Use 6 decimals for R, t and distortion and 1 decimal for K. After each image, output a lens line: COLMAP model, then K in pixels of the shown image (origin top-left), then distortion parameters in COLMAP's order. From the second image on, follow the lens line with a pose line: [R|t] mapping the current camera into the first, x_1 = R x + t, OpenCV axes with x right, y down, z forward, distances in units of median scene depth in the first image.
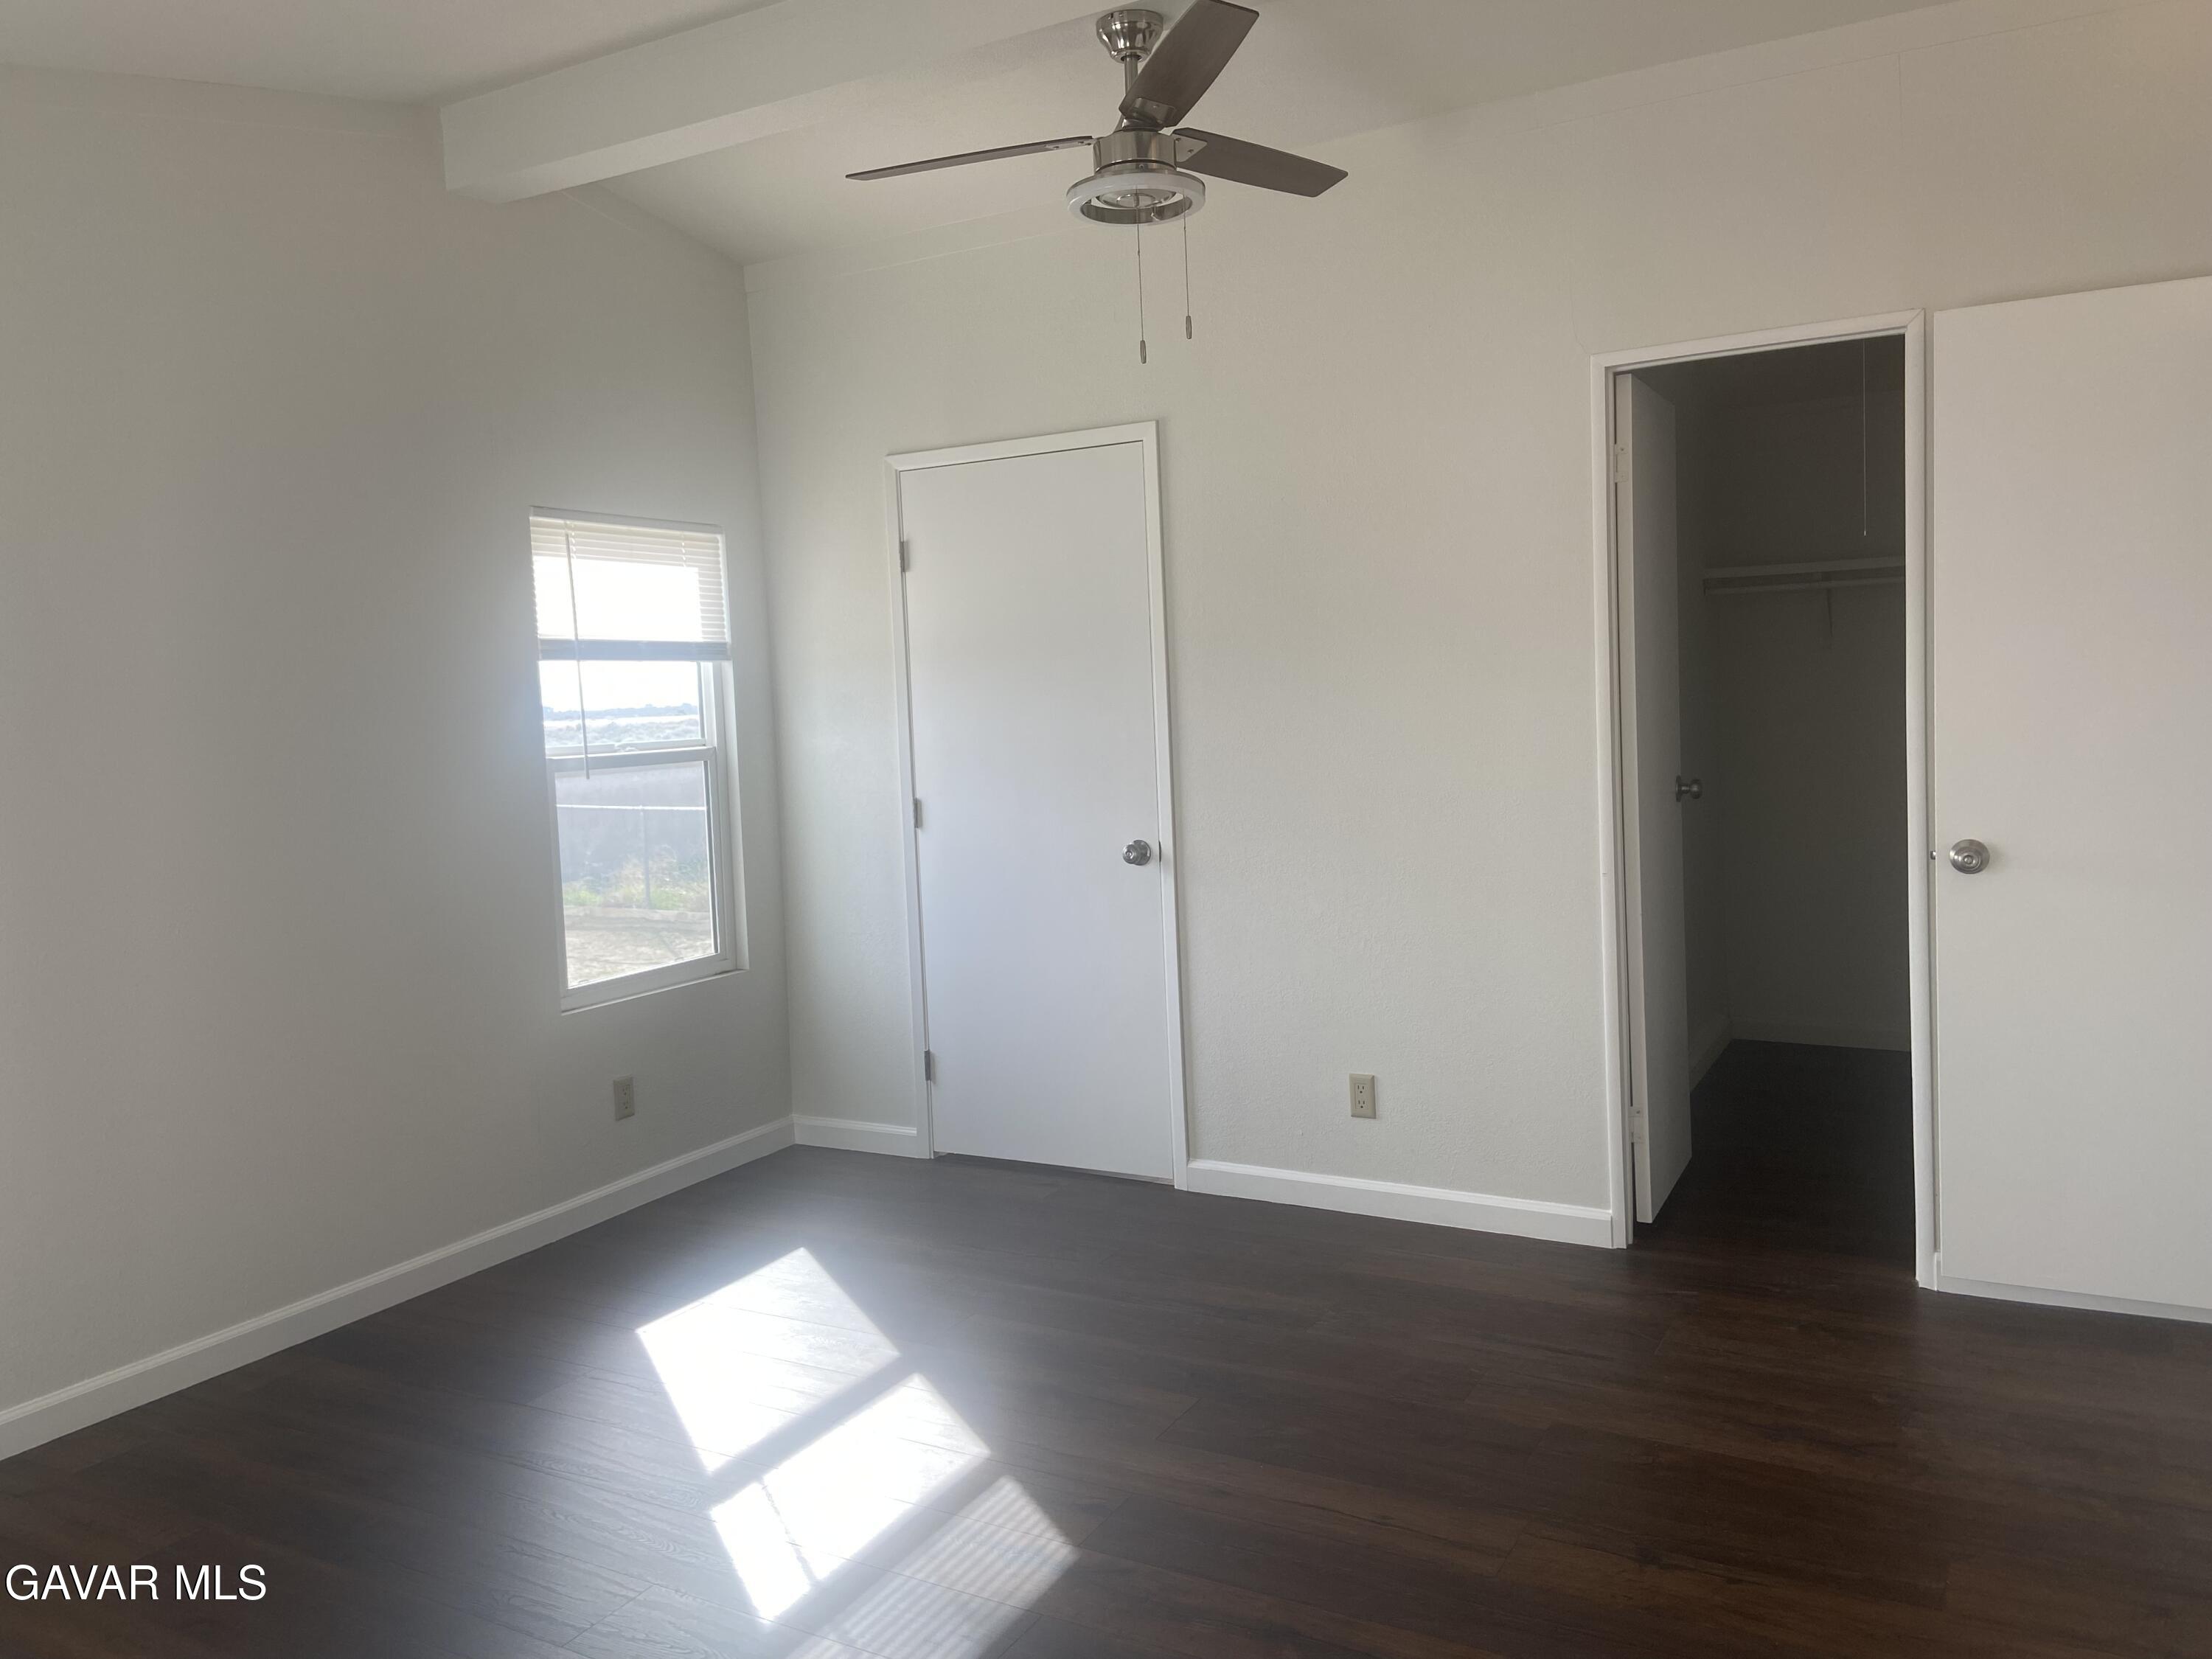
lens RADIAL K [[1674.1, 0, 1090.3], [0, 1674.1, 820.6], [0, 0, 1]] dist [0.120633, -0.114178]
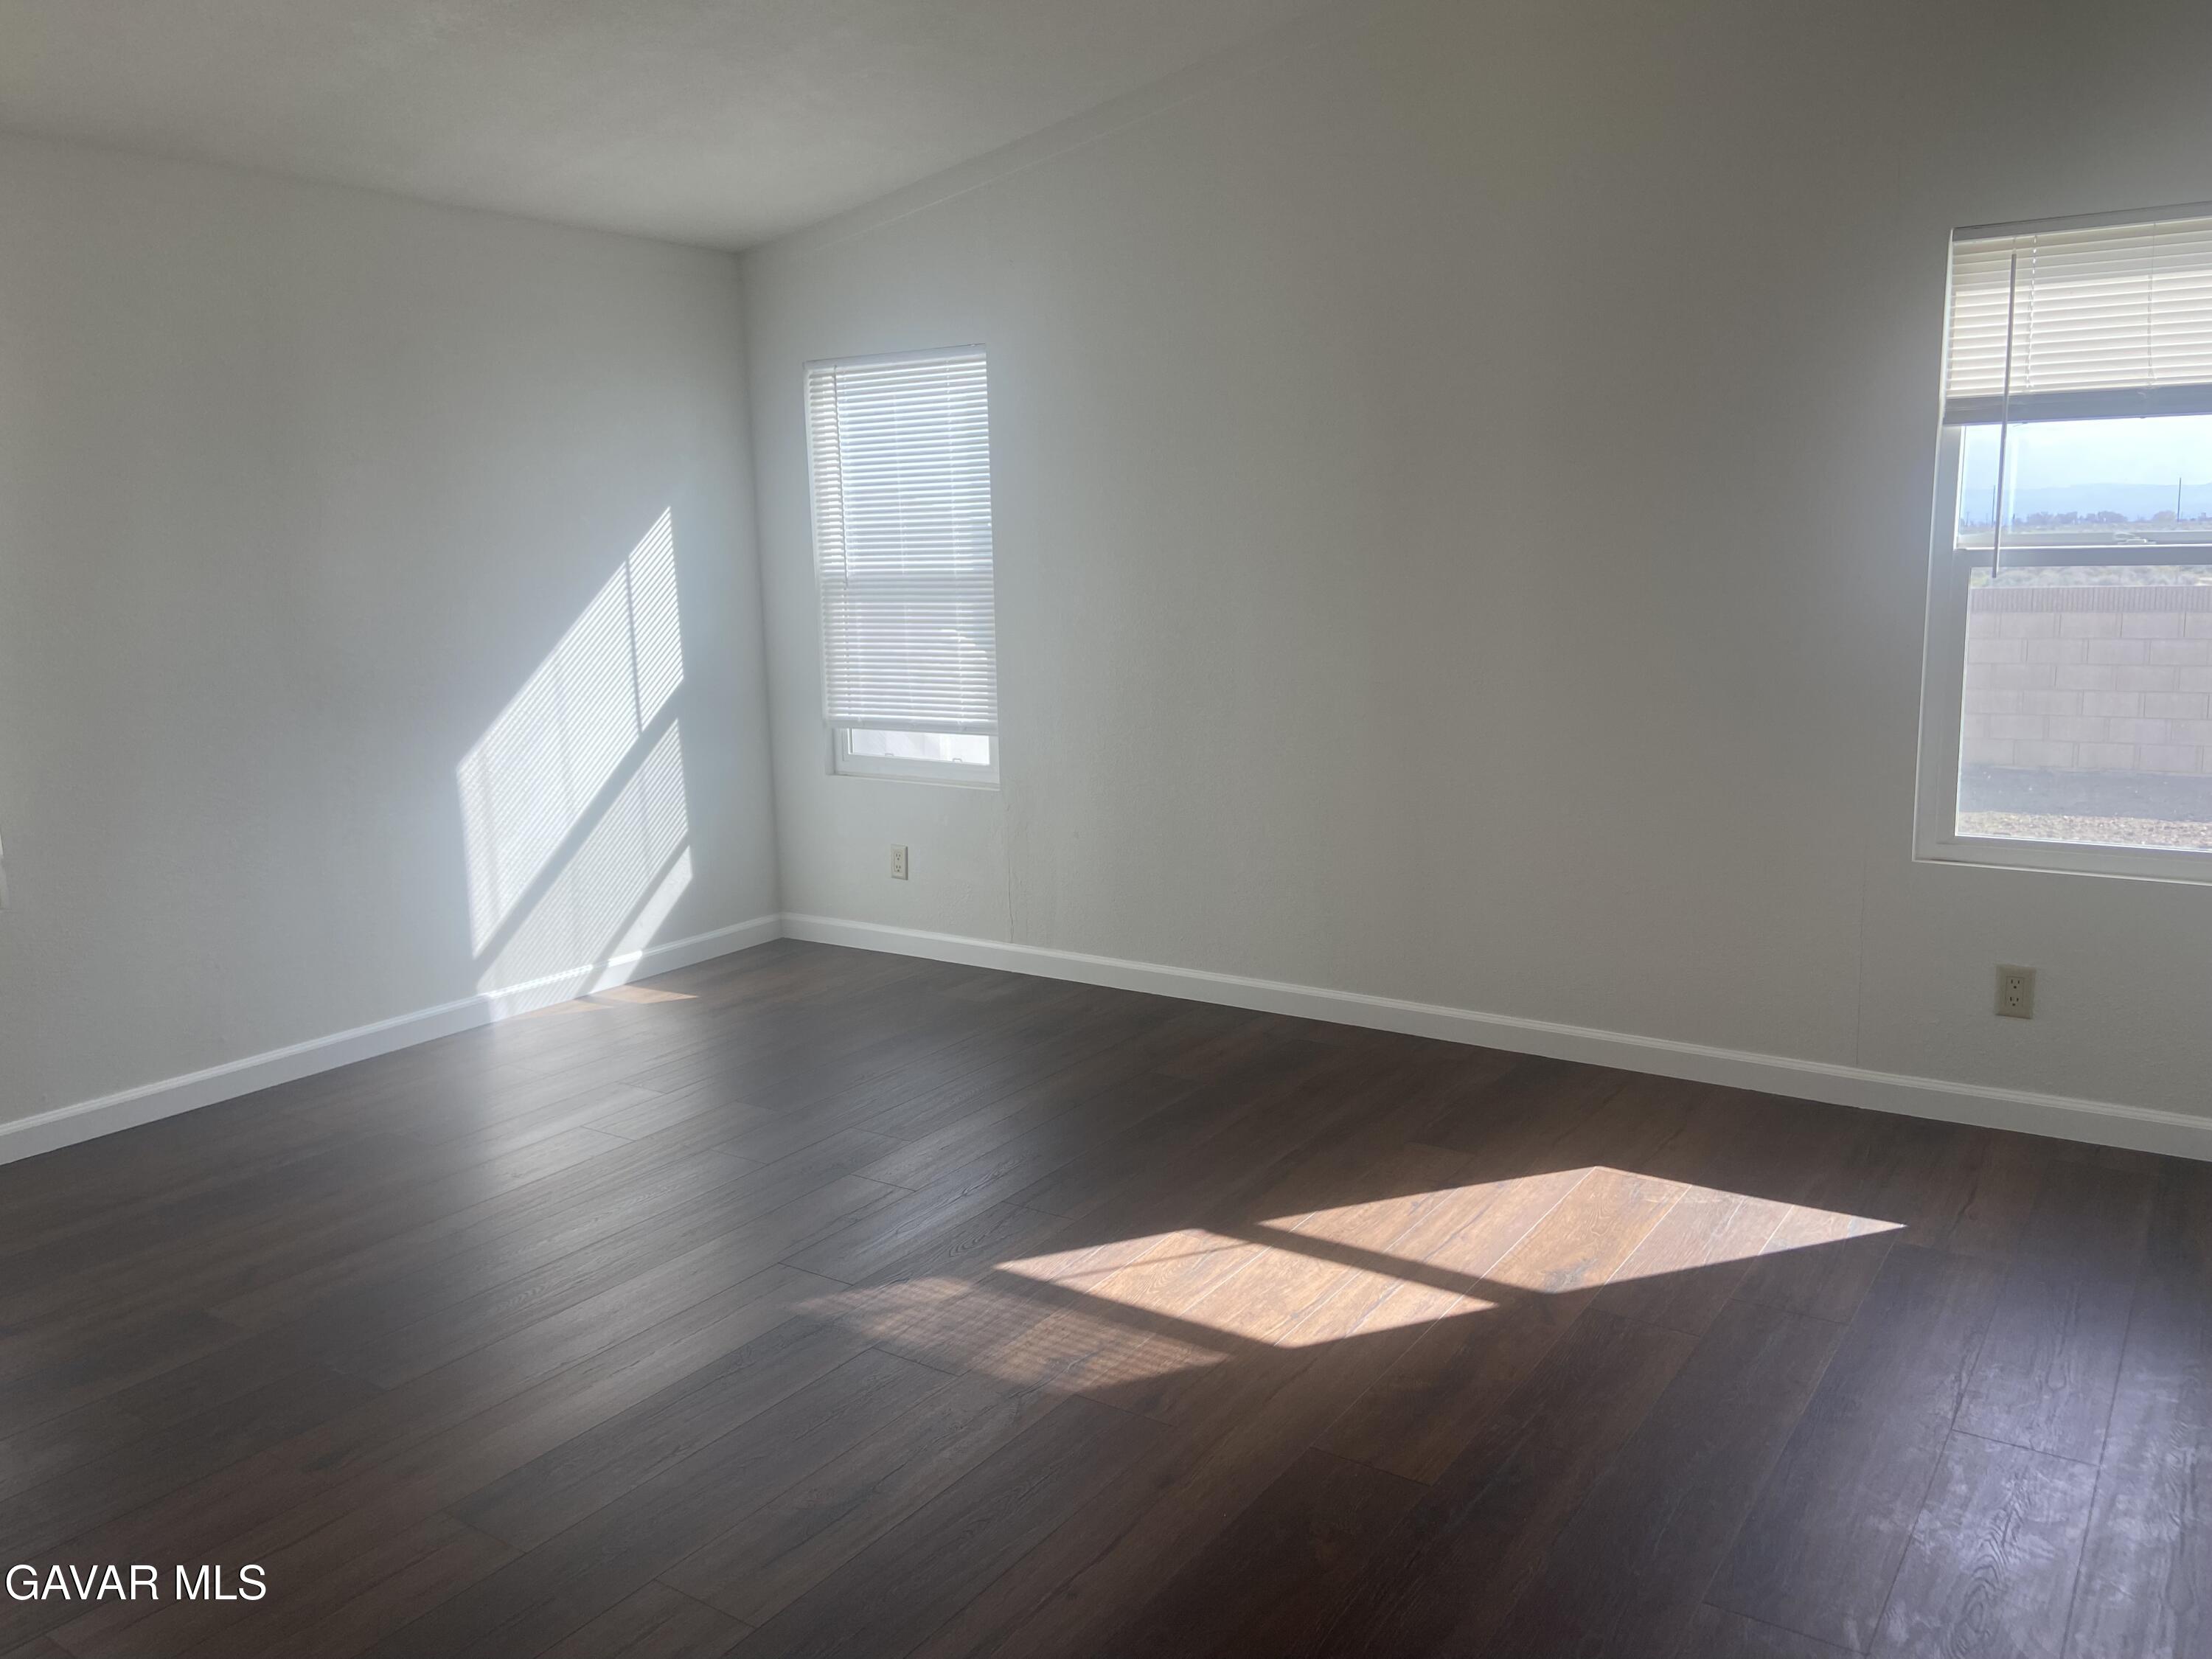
lens RADIAL K [[1674.1, 0, 1106.0], [0, 1674.1, 840.4], [0, 0, 1]] dist [0.120633, -0.114178]
pose [[-0.073757, 0.221832, -0.972291, 0.599166], [-0.048775, 0.972978, 0.225689, -0.074099], [0.996083, 0.064069, -0.060944, 0.726606]]
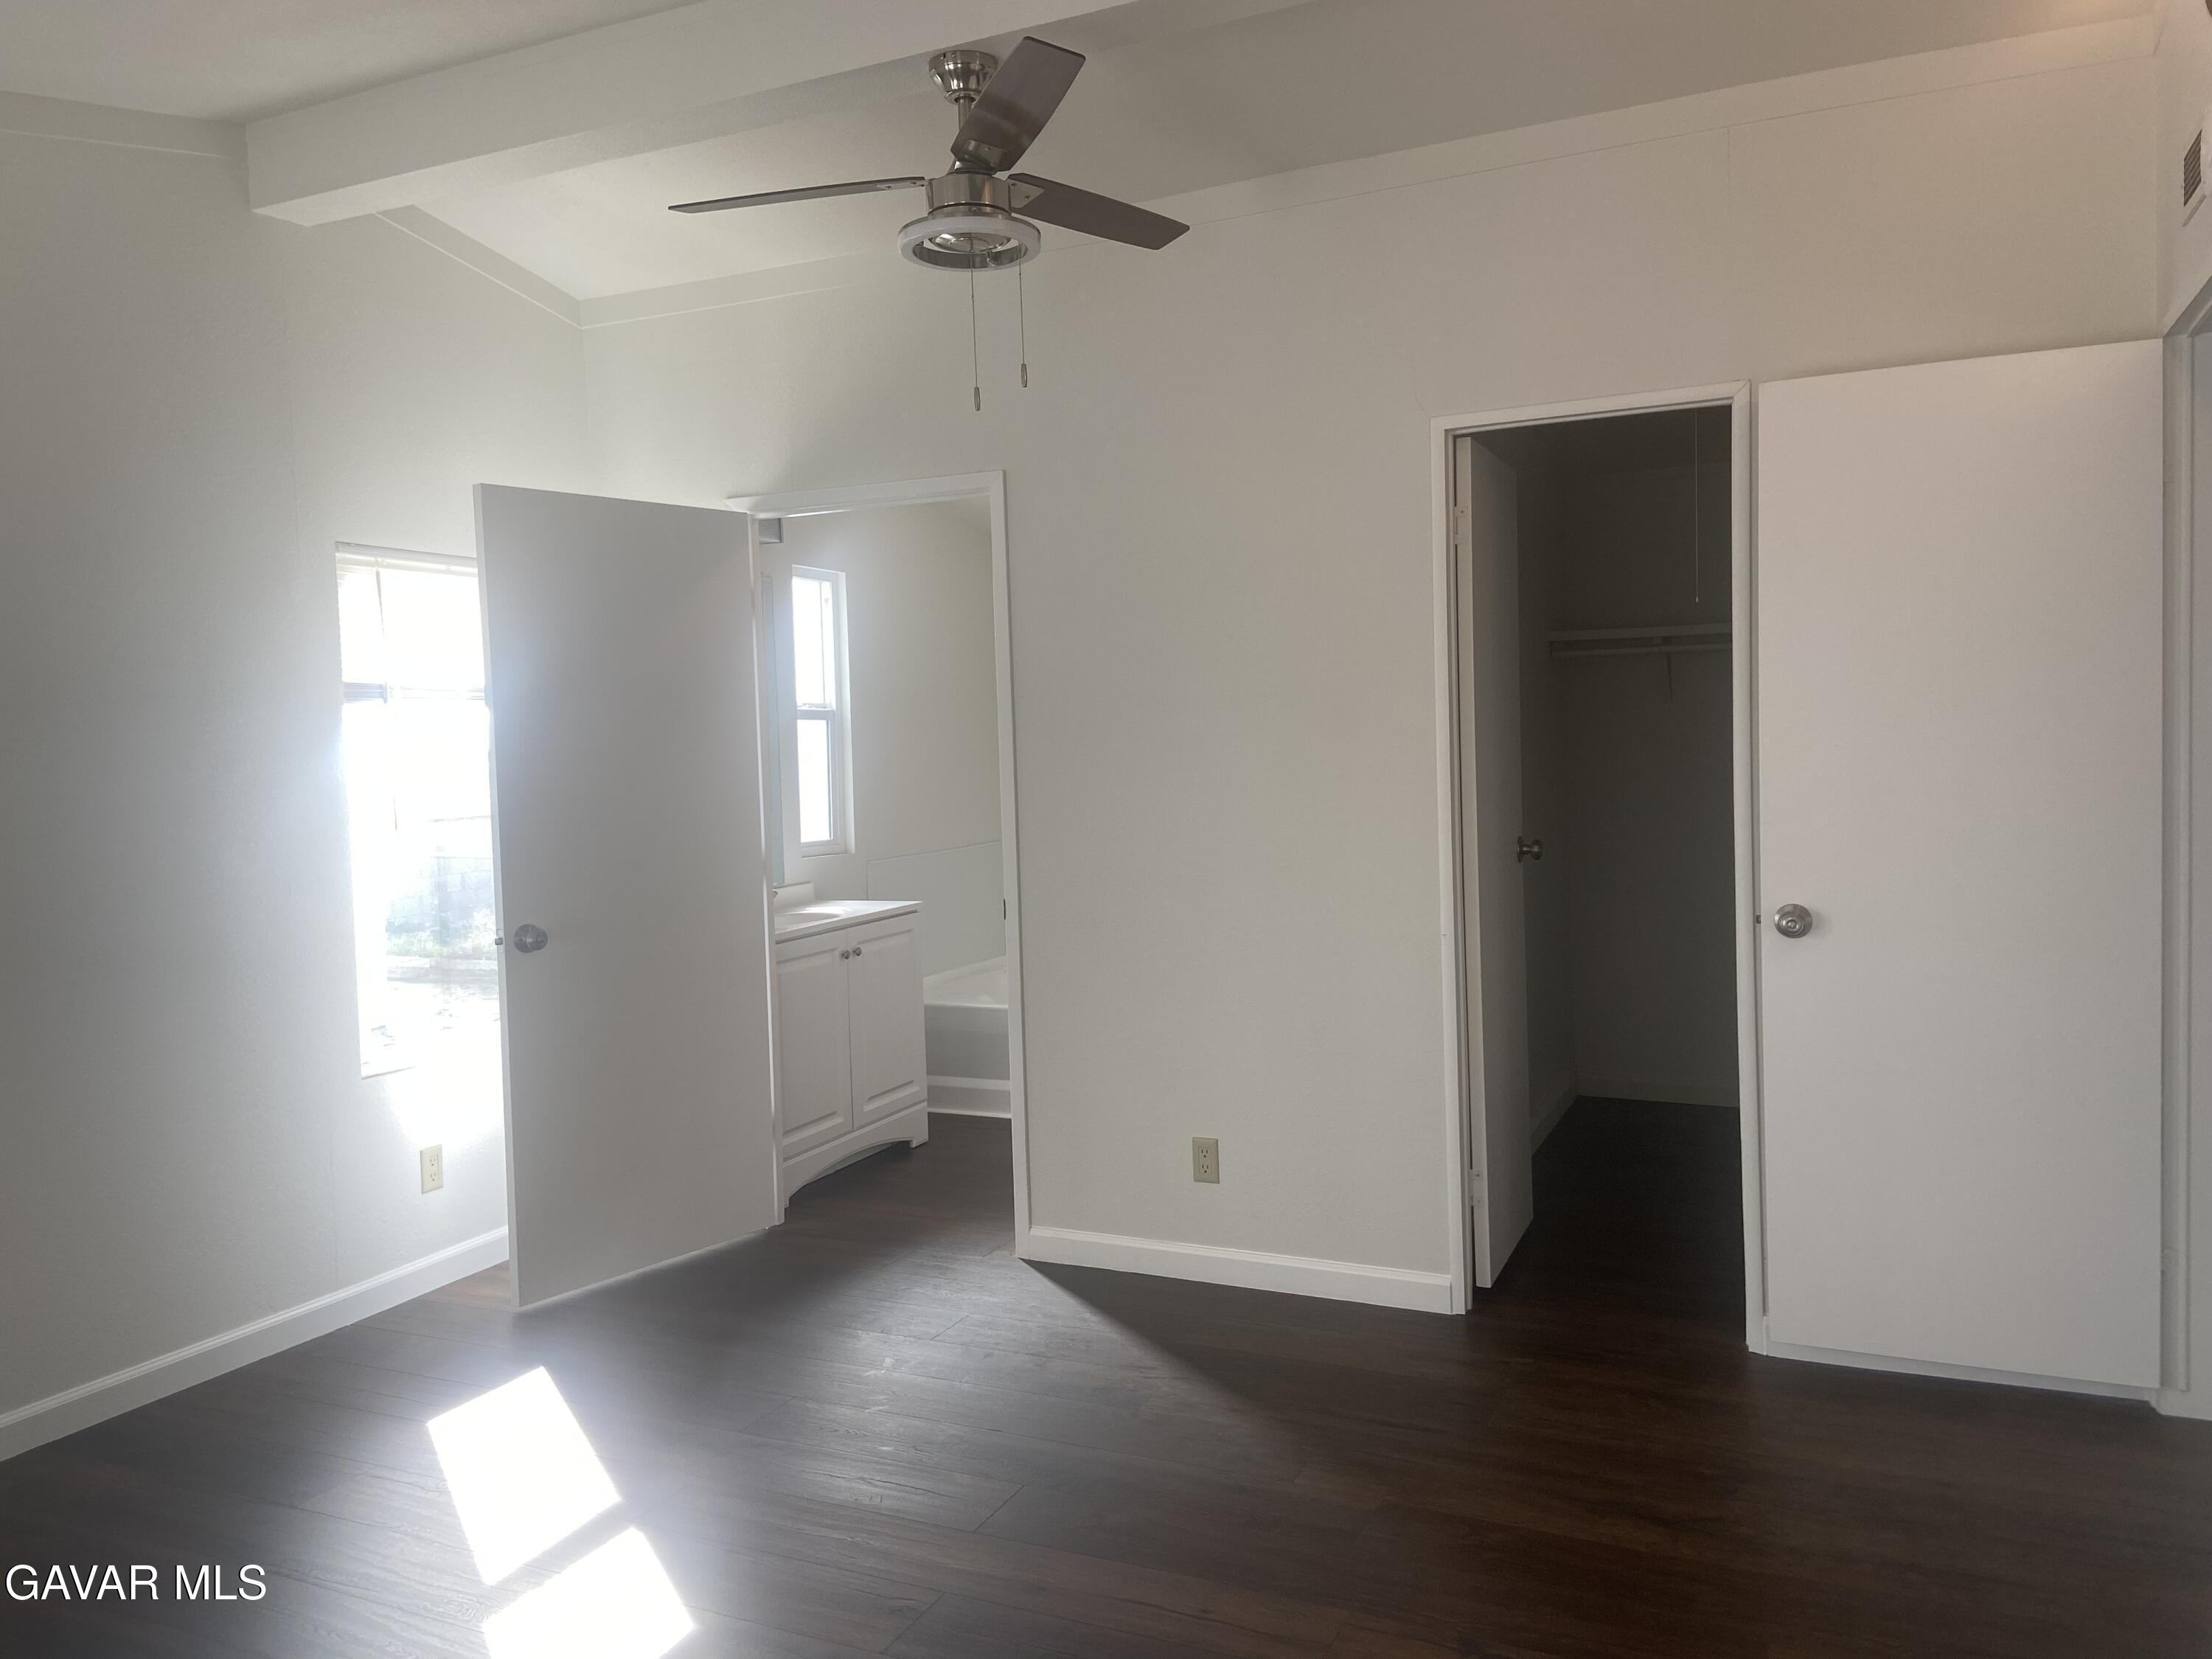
lens RADIAL K [[1674.1, 0, 1091.6], [0, 1674.1, 830.9], [0, 0, 1]] dist [0.120633, -0.114178]
pose [[0.997383, 0.008518, 0.071802, 0.027375], [-0.006832, 0.999696, -0.023695, -0.005115], [-0.071982, 0.023143, 0.997137, 0.028188]]
